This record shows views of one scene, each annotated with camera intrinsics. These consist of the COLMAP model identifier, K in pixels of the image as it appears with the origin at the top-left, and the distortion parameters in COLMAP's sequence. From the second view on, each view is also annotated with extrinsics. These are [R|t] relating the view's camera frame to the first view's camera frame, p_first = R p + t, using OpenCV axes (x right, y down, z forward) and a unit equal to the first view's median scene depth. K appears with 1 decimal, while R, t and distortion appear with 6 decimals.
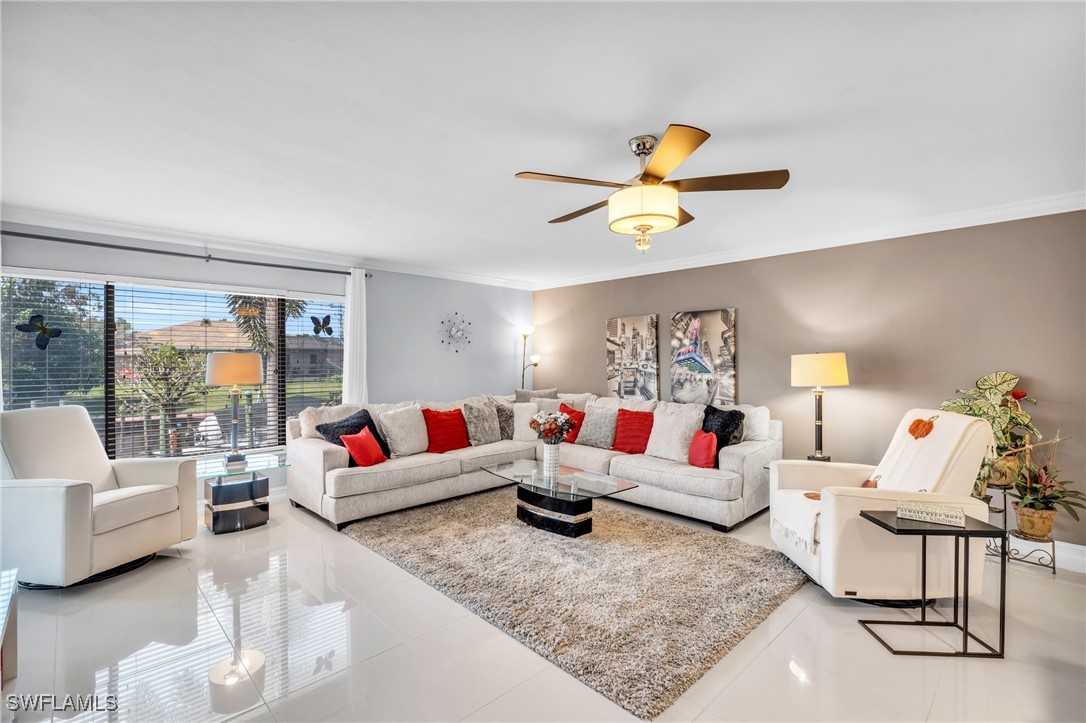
lens RADIAL K [[497.7, 0, 546.2], [0, 497.7, 364.2], [0, 0, 1]] dist [-0.001713, 0.000062]
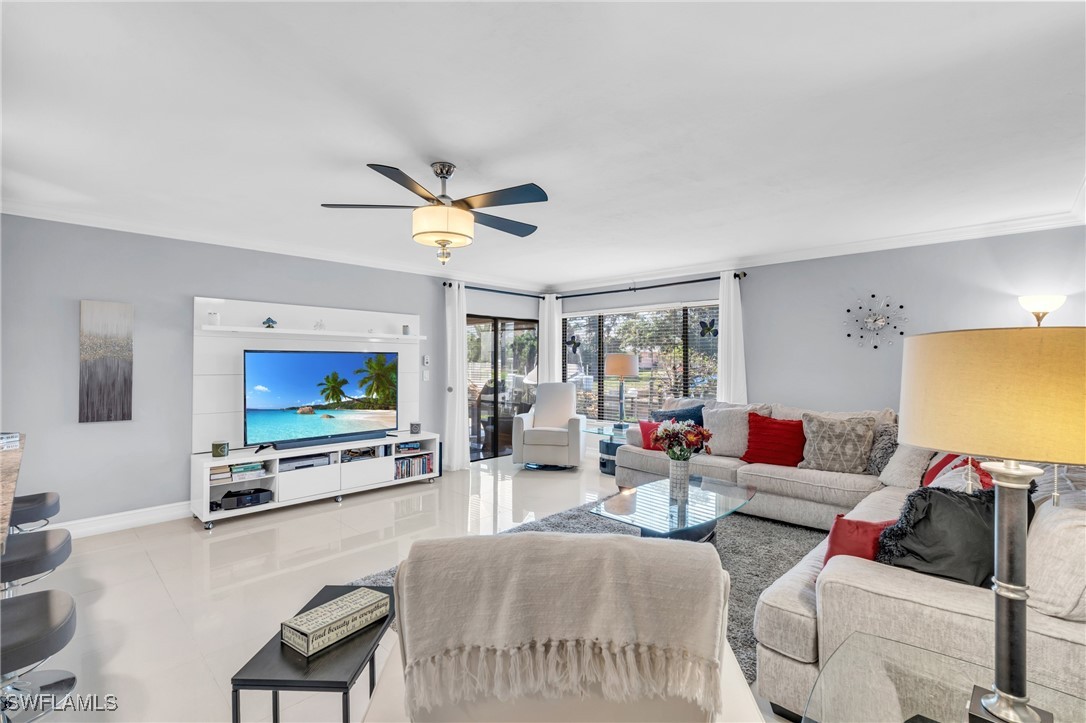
lens RADIAL K [[497.7, 0, 546.2], [0, 497.7, 358.8], [0, 0, 1]] dist [-0.001713, 0.000062]
pose [[0.036368, 0.001668, -0.999337, 0.648215], [-0.005157, 0.999986, 0.001482, -0.008160], [0.999325, 0.005100, 0.036377, 0.575390]]
